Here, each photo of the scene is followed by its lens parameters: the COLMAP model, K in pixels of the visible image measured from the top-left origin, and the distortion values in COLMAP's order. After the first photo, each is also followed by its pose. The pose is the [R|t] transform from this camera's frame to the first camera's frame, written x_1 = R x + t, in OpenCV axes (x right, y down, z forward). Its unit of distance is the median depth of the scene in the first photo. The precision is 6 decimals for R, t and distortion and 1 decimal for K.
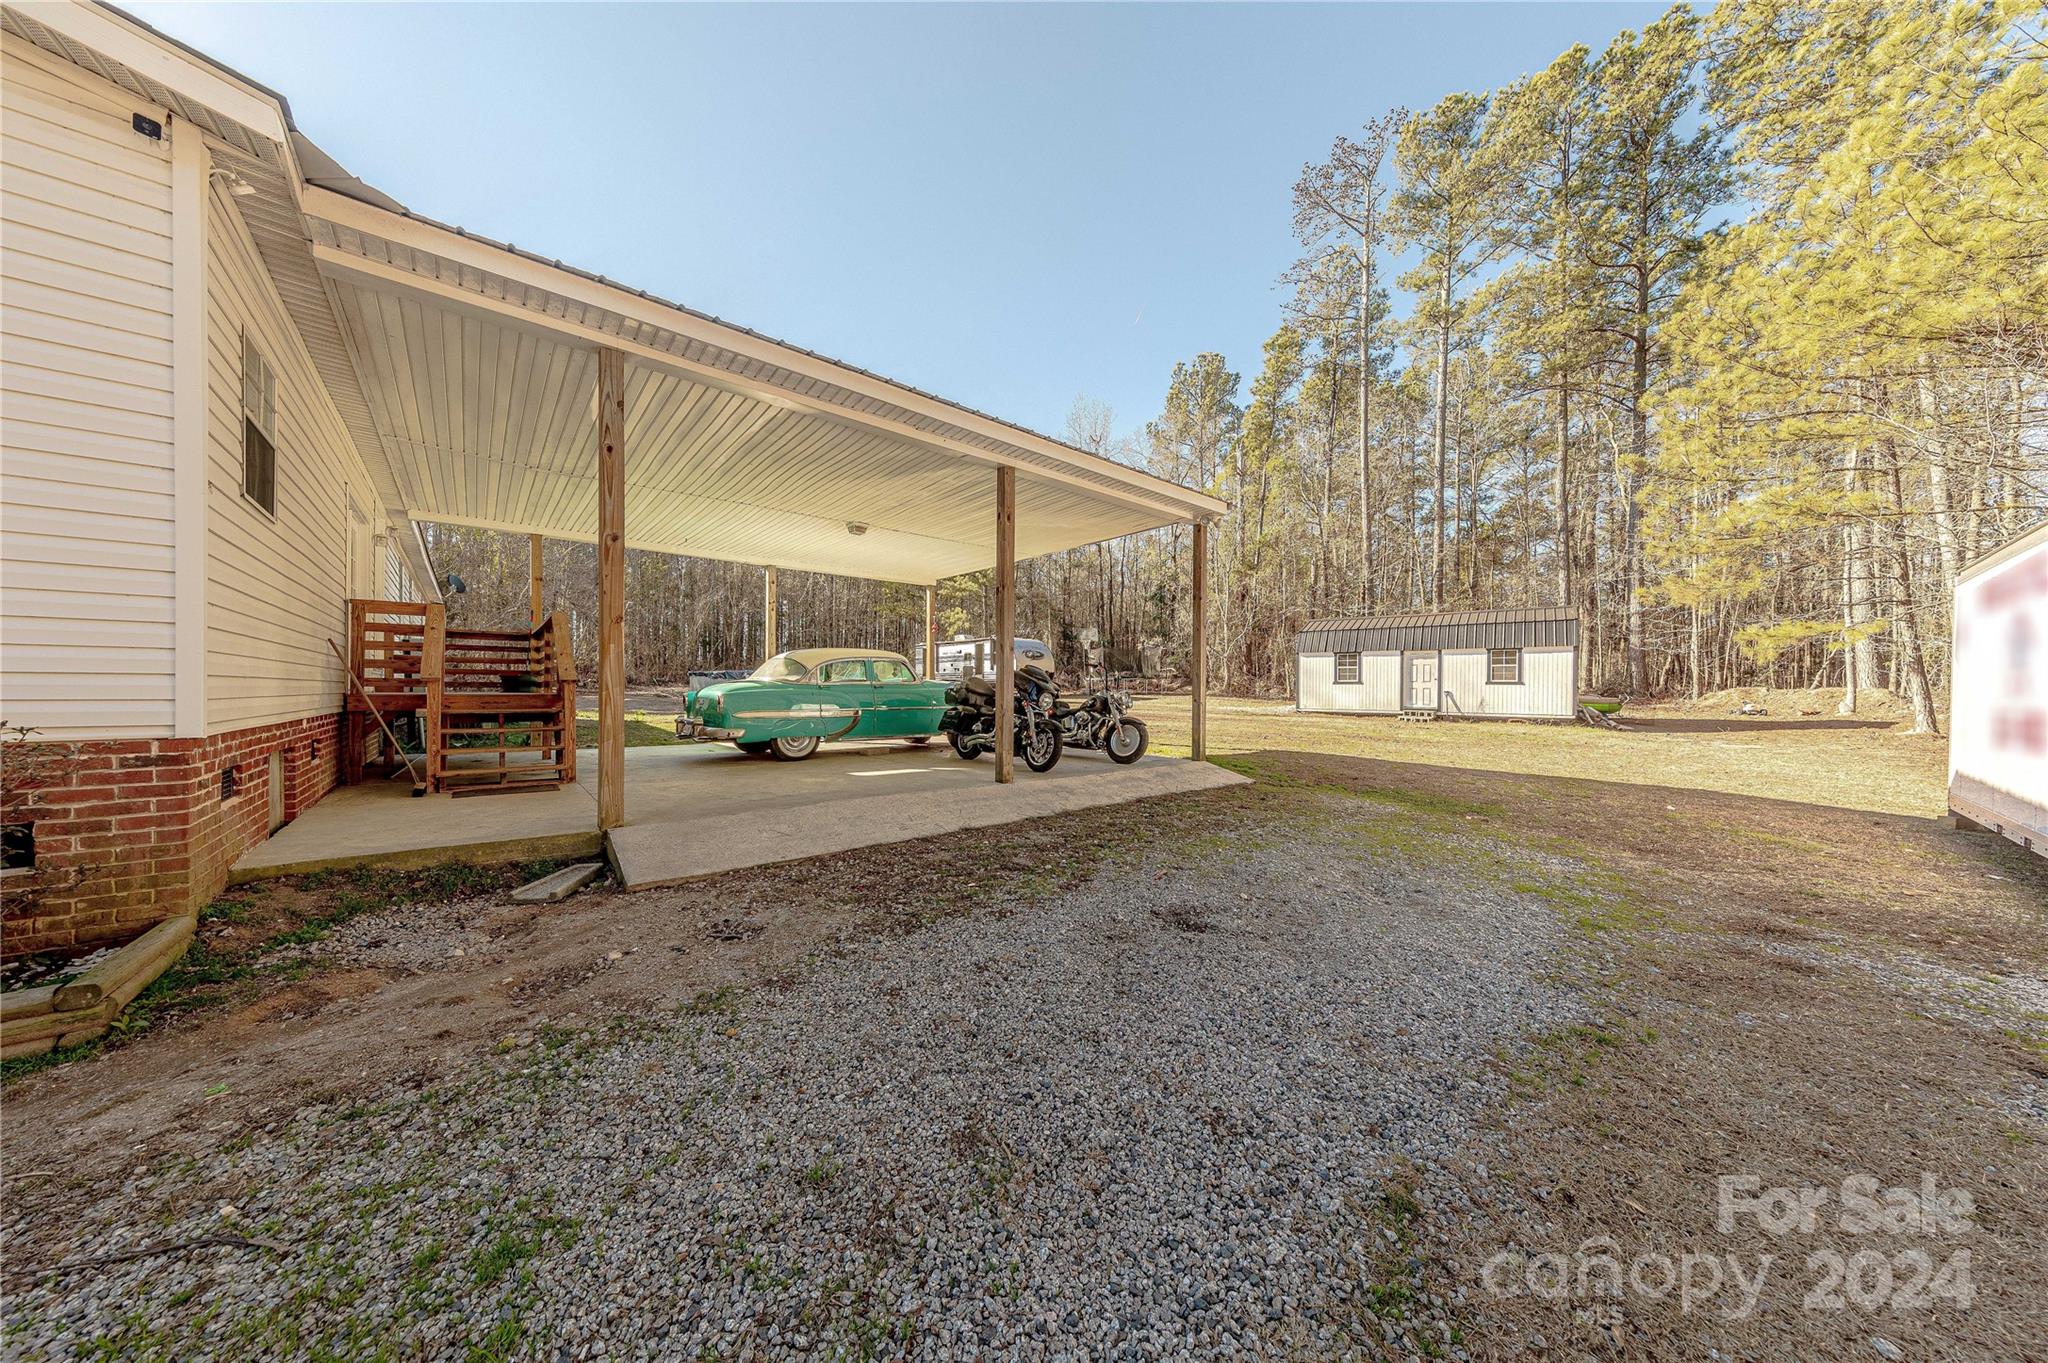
lens RADIAL K [[649.7, 0, 1017.1], [0, 649.7, 695.9], [0, 0, 1]] dist [0.006399, -0.000259]
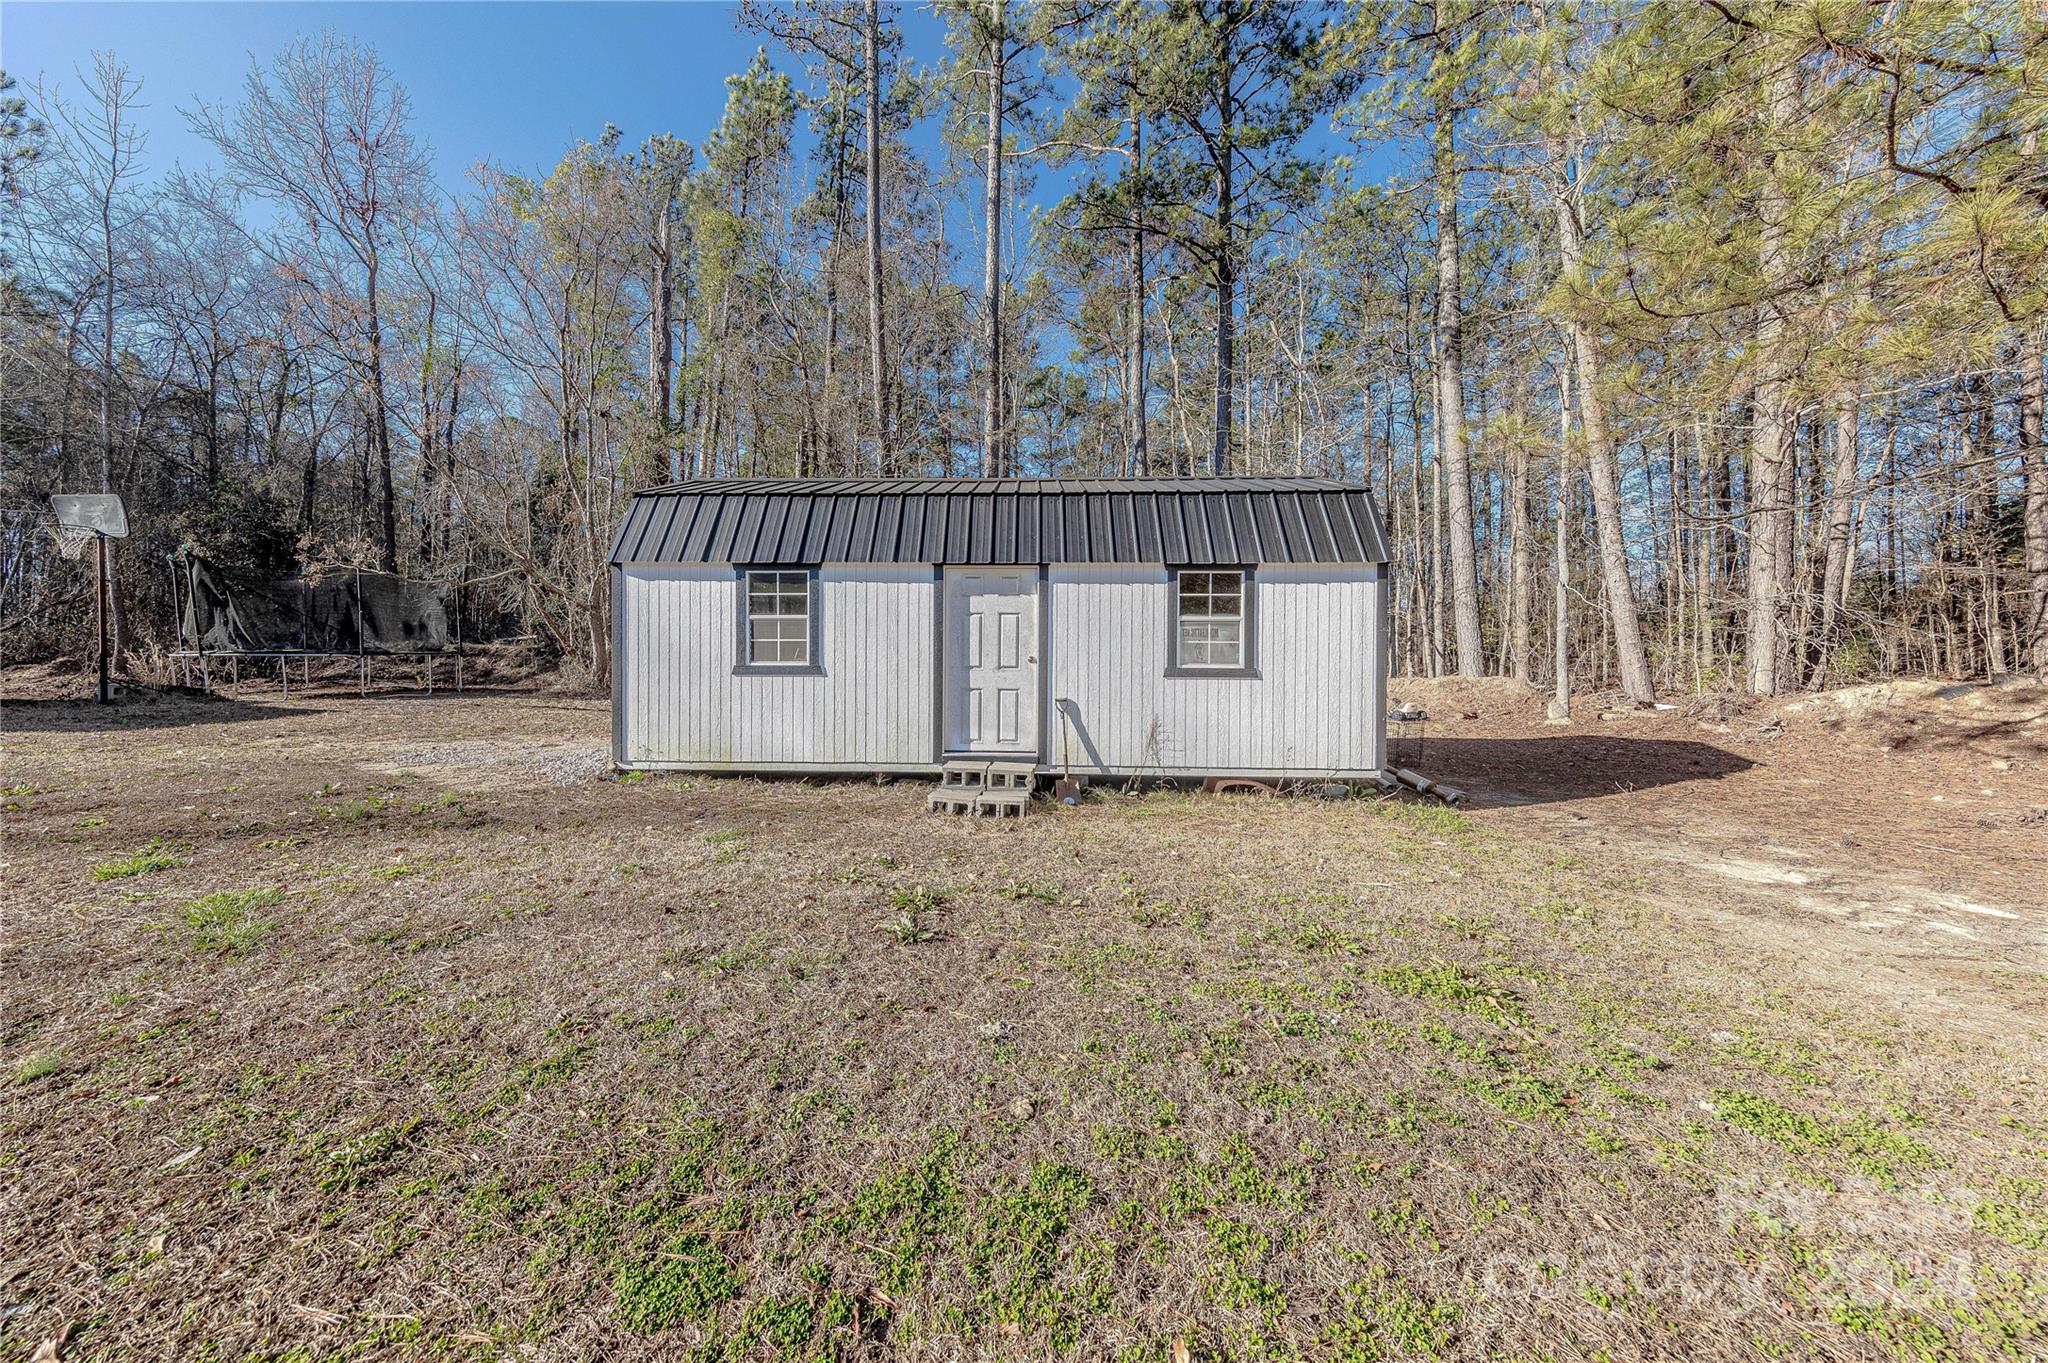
lens RADIAL K [[649.7, 0, 1019.4], [0, 649.7, 677.9], [0, 0, 1]] dist [0.006399, -0.000259]
pose [[0.796737, -0.007577, 0.604279, 0.433347], [0.009085, 0.999959, 0.000561, -0.016741], [-0.604258, 0.005043, 0.796773, 0.728780]]
